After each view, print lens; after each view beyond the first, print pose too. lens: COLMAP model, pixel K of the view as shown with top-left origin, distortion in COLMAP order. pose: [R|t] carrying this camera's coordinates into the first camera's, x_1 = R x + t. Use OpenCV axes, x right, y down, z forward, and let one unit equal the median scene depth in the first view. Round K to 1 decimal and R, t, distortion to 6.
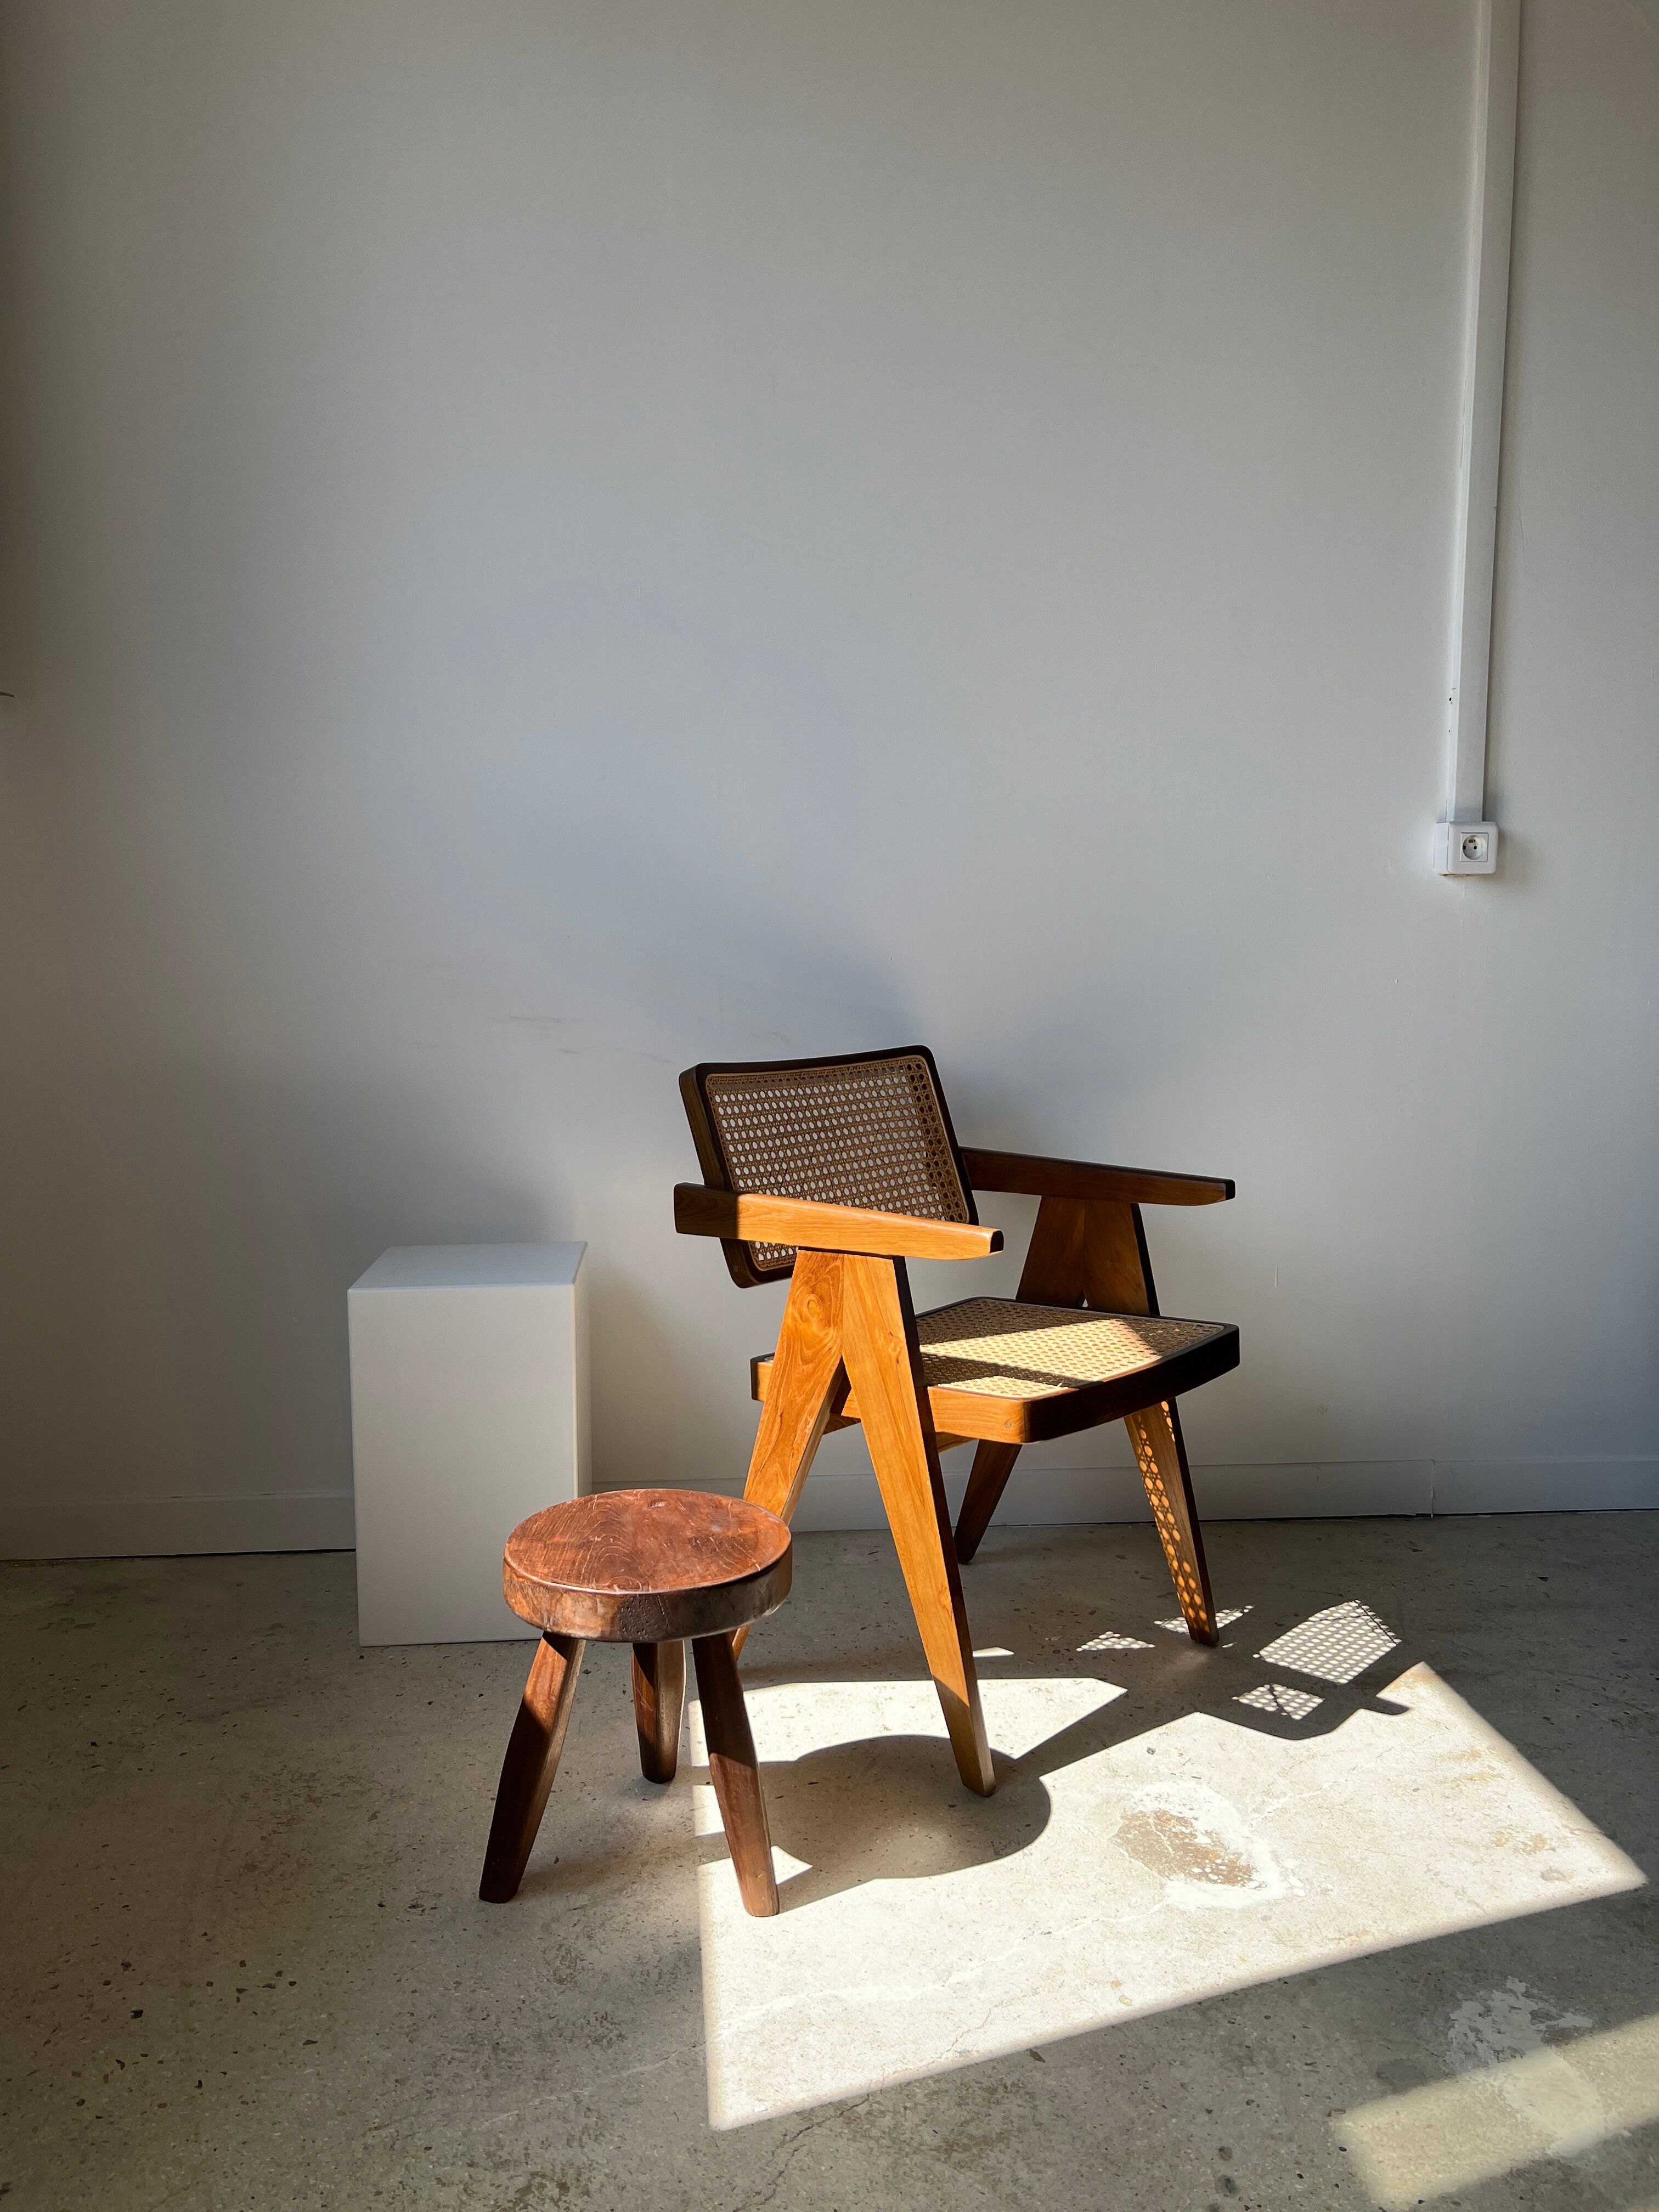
lens RADIAL K [[1691.4, 0, 843.6], [0, 1691.4, 1060.7], [0, 0, 1]] dist [0.022067, -0.025982]
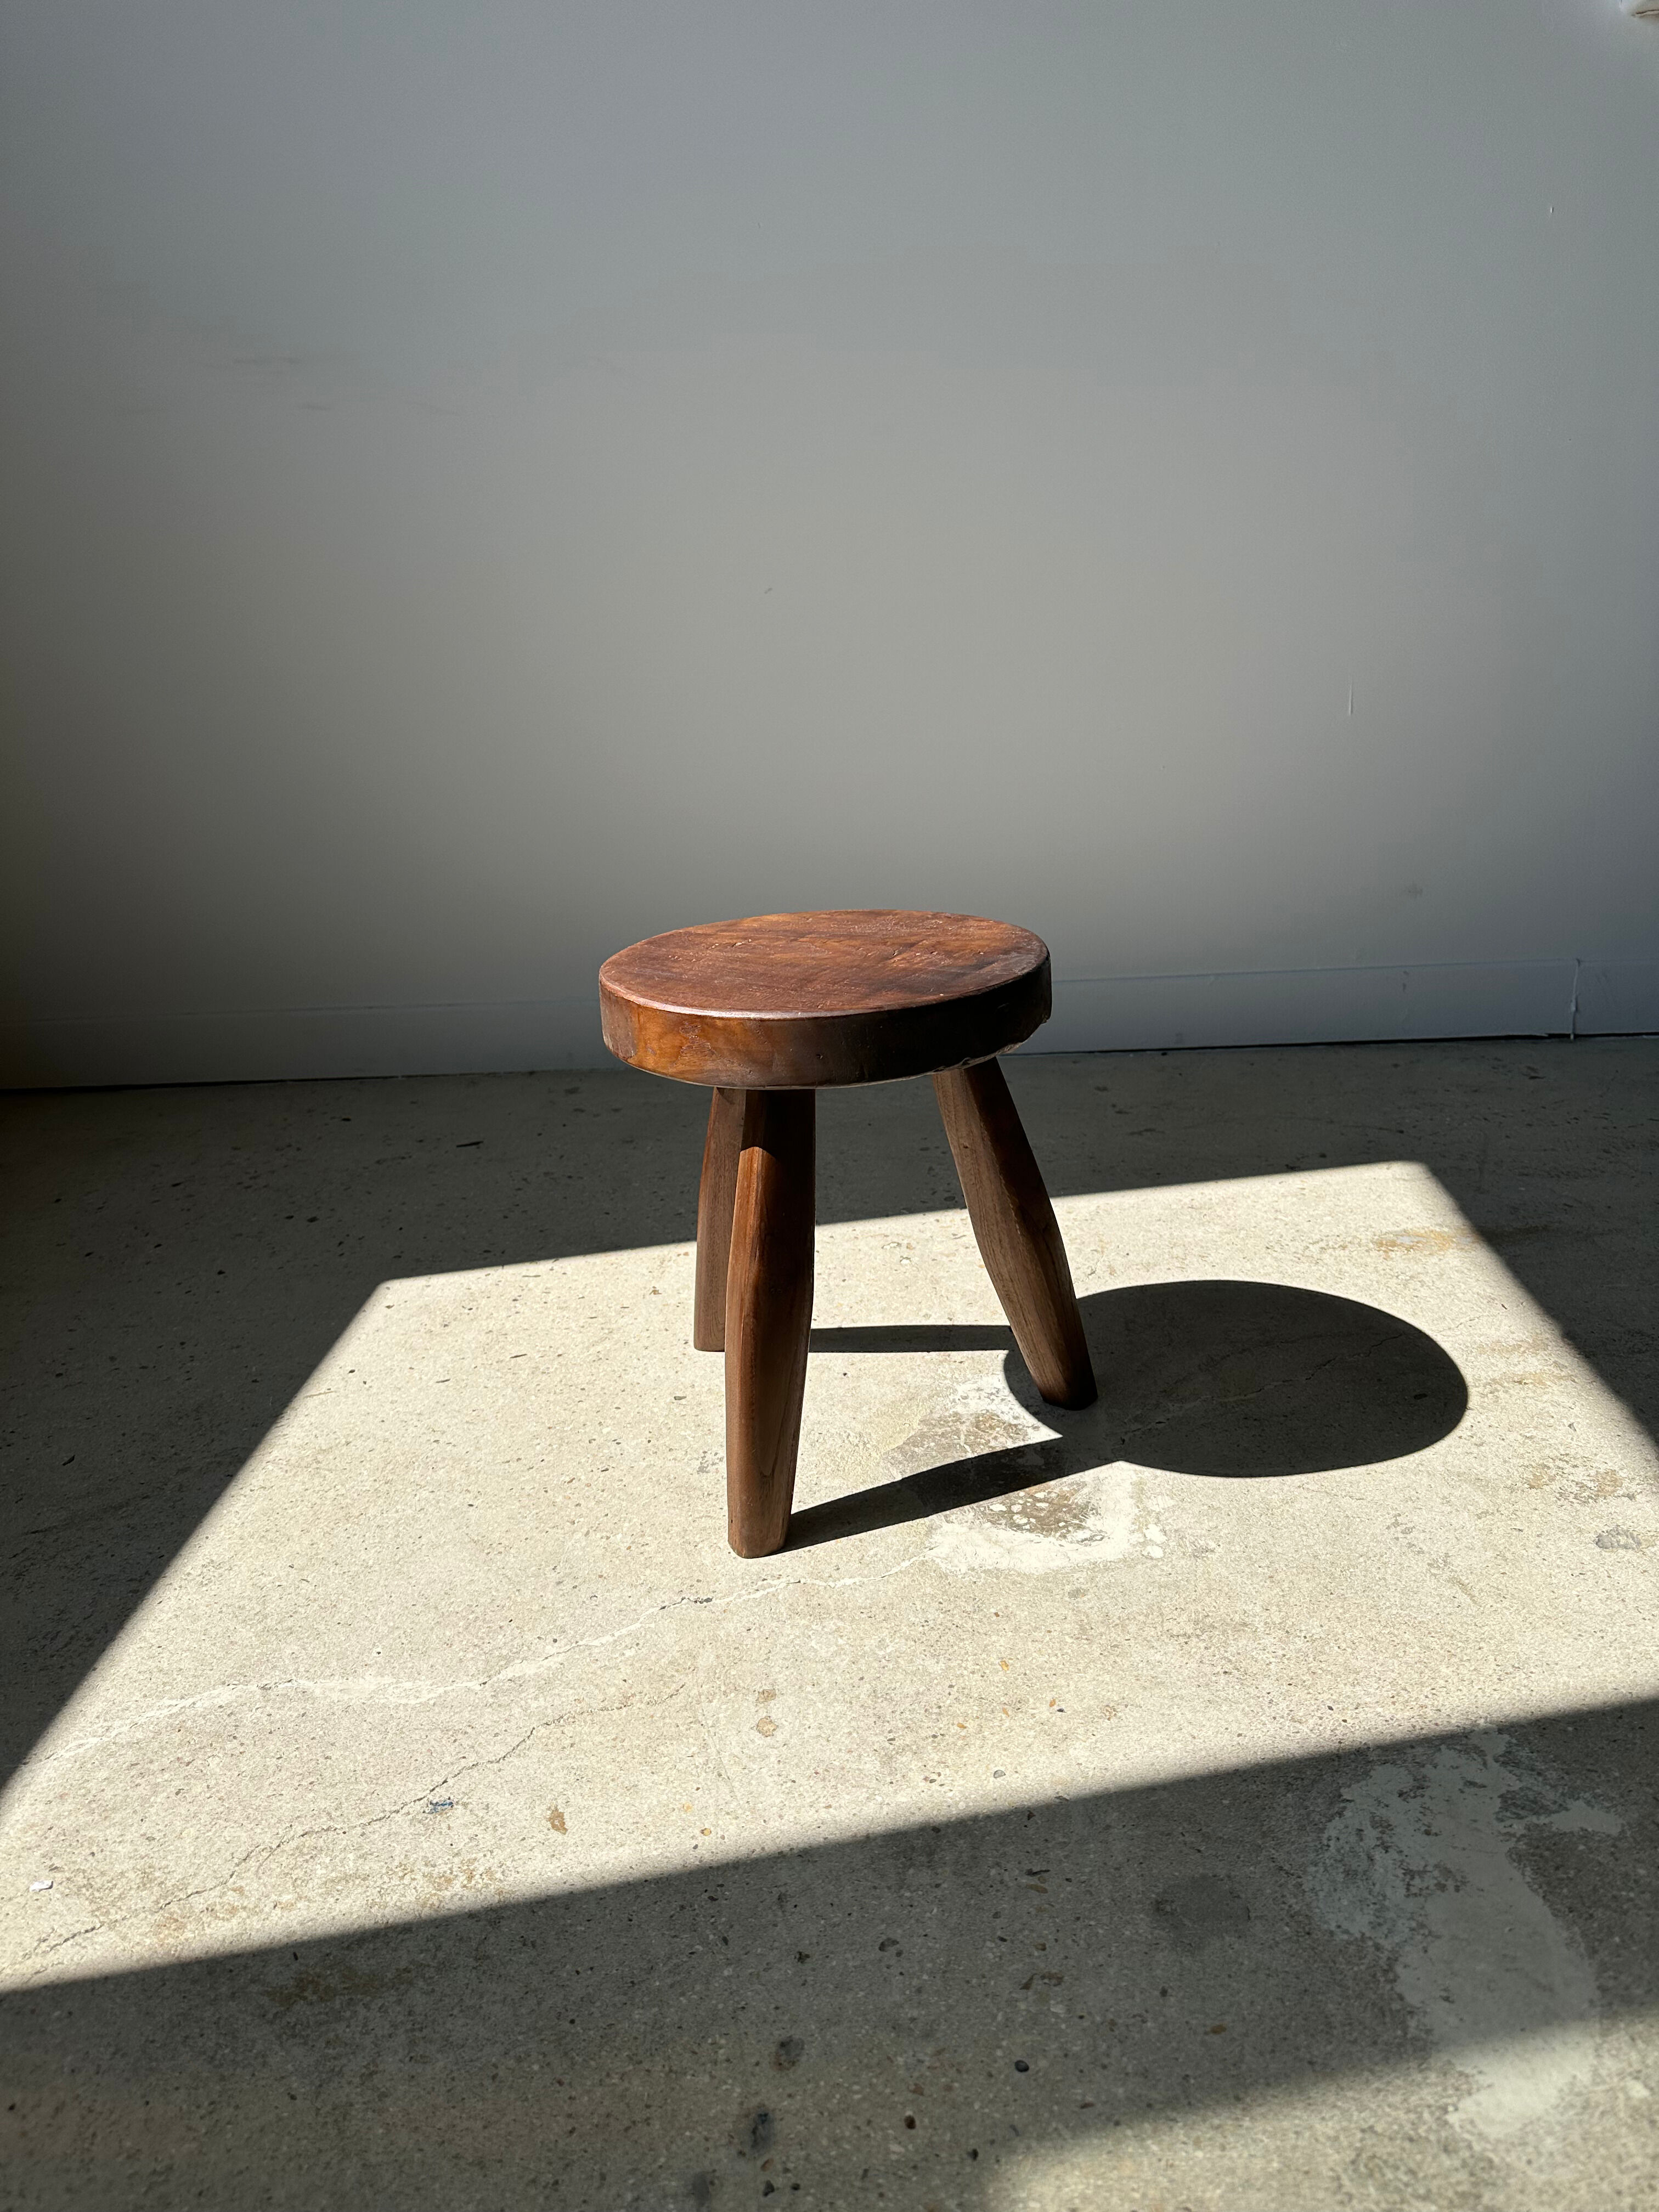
lens RADIAL K [[1592.2, 0, 831.7], [0, 1592.2, 1091.6], [0, 0, 1]] dist [0.005974, -0.014822]
pose [[0.984261, -0.007642, -0.176558, 0.271536], [0.048637, 0.972197, 0.229057, 0.208779], [0.169898, -0.234040, 0.957267, 0.508693]]
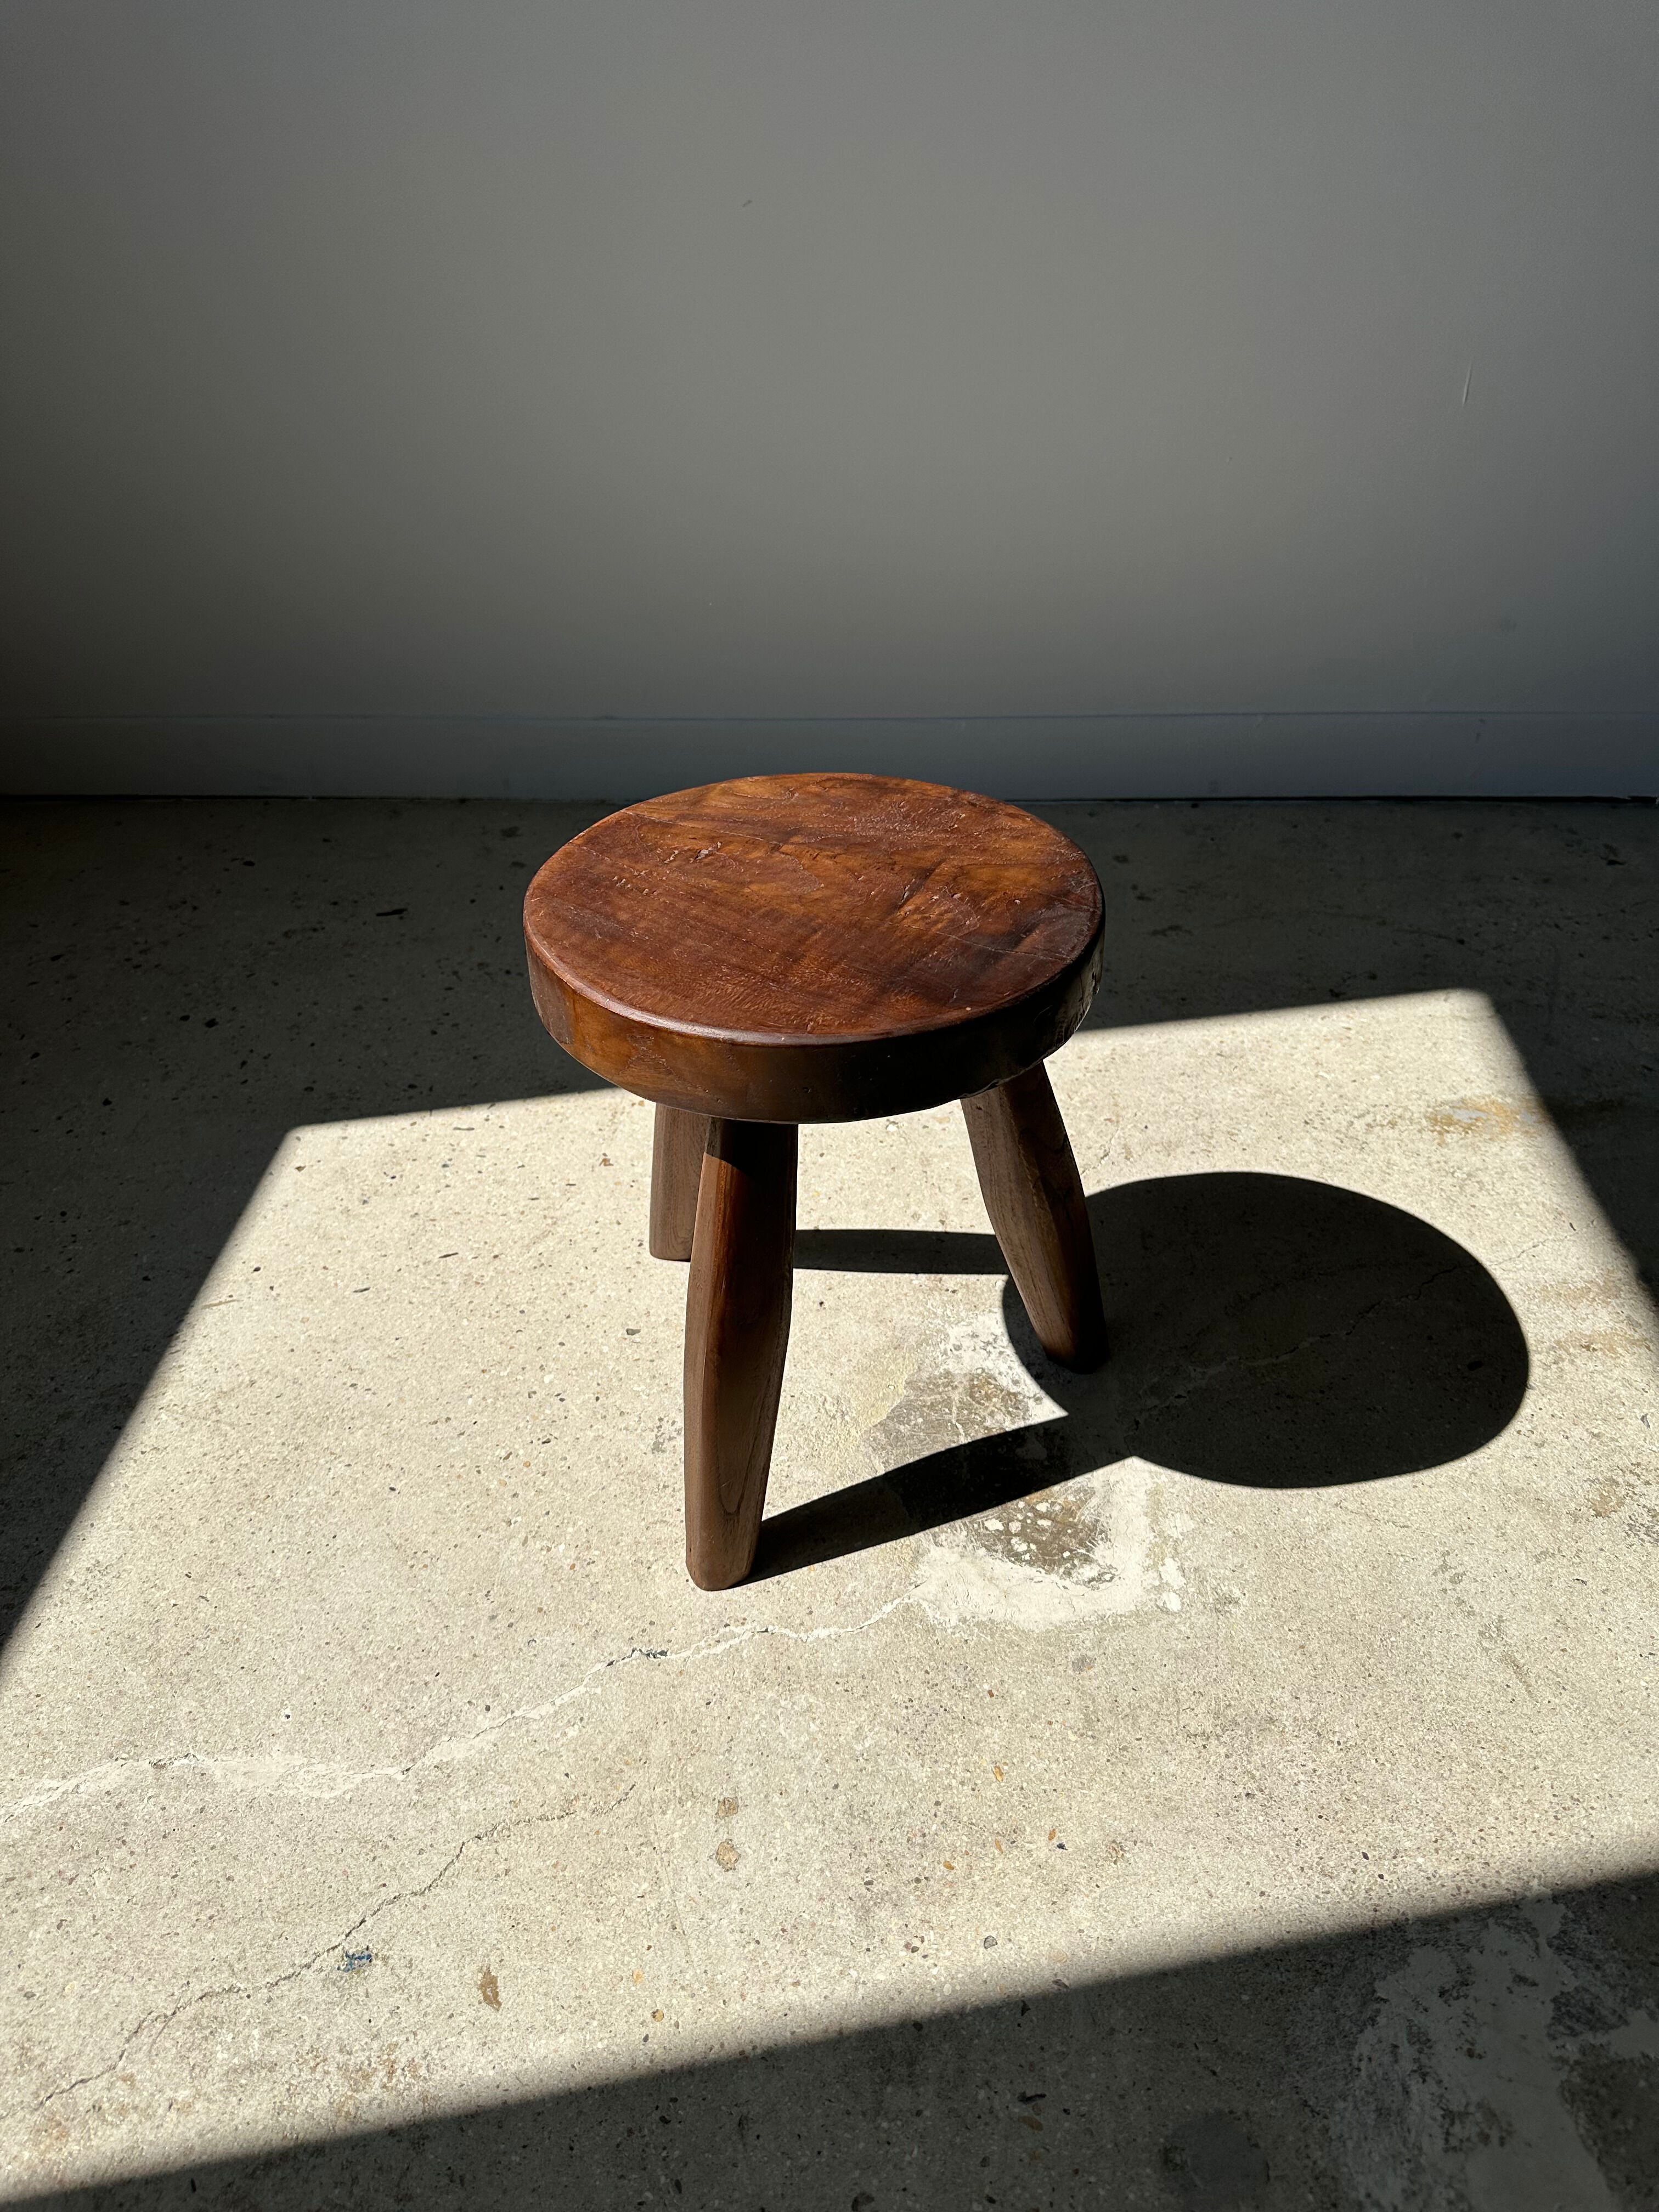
lens RADIAL K [[1592.2, 0, 823.2], [0, 1592.2, 1107.5], [0, 0, 1]] dist [0.005974, -0.014822]
pose [[0.986229, 0.069135, -0.150243, 0.238676], [0.015828, 0.864811, 0.501848, 0.112756], [0.164627, -0.497315, 0.851807, 0.673895]]
